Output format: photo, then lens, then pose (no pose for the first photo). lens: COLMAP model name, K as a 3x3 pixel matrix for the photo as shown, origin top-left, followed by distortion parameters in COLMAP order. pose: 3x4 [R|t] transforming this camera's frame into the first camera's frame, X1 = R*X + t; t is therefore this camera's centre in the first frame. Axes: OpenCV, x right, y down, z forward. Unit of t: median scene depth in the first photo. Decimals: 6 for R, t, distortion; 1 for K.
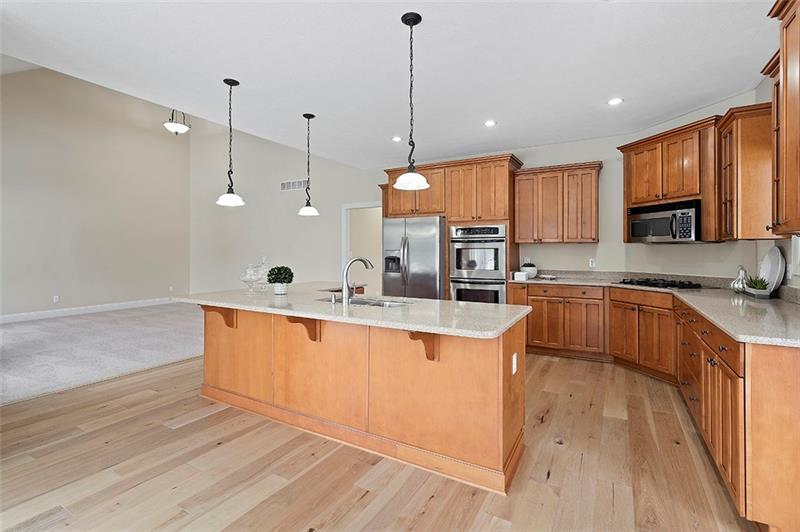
lens RADIAL K [[378.4, 0, 400.9], [0, 378.4, 247.8], [0, 0, 1]] dist [-0.000549, 0.000356]
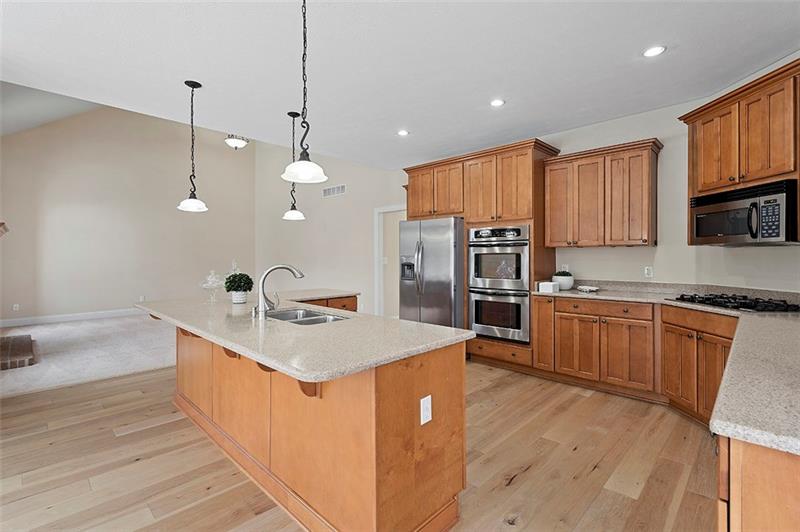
lens RADIAL K [[373.4, 0, 398.0], [0, 373.4, 255.3], [0, 0, 1]] dist [0.000633, -0.000425]
pose [[0.967423, -0.002864, -0.253147, 0.232395], [0.004475, 0.999973, 0.005790, -0.000329], [0.253124, -0.006734, 0.967410, 0.151444]]
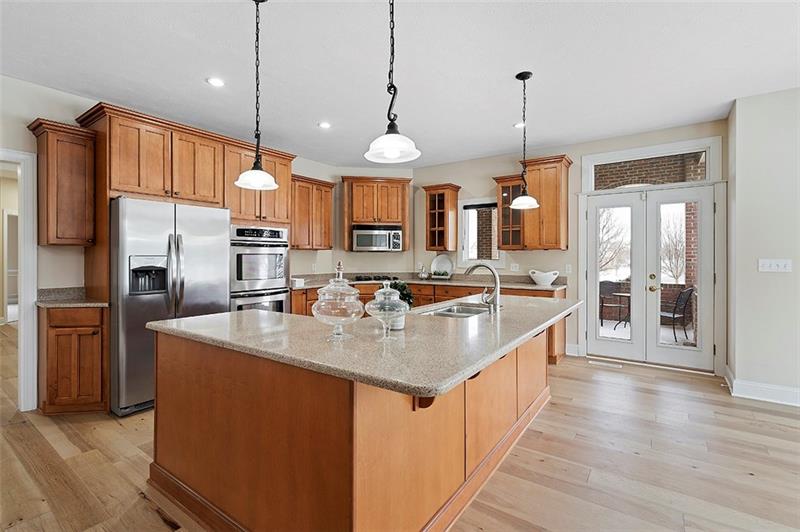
lens RADIAL K [[368.6, 0, 407.6], [0, 368.6, 253.2], [0, 0, 1]] dist [-0.001019, -0.000018]
pose [[0.080268, 0.009708, 0.996726, -0.686599], [-0.006632, 0.999936, -0.009205, 0.006902], [-0.996751, -0.005871, 0.080327, 0.711982]]
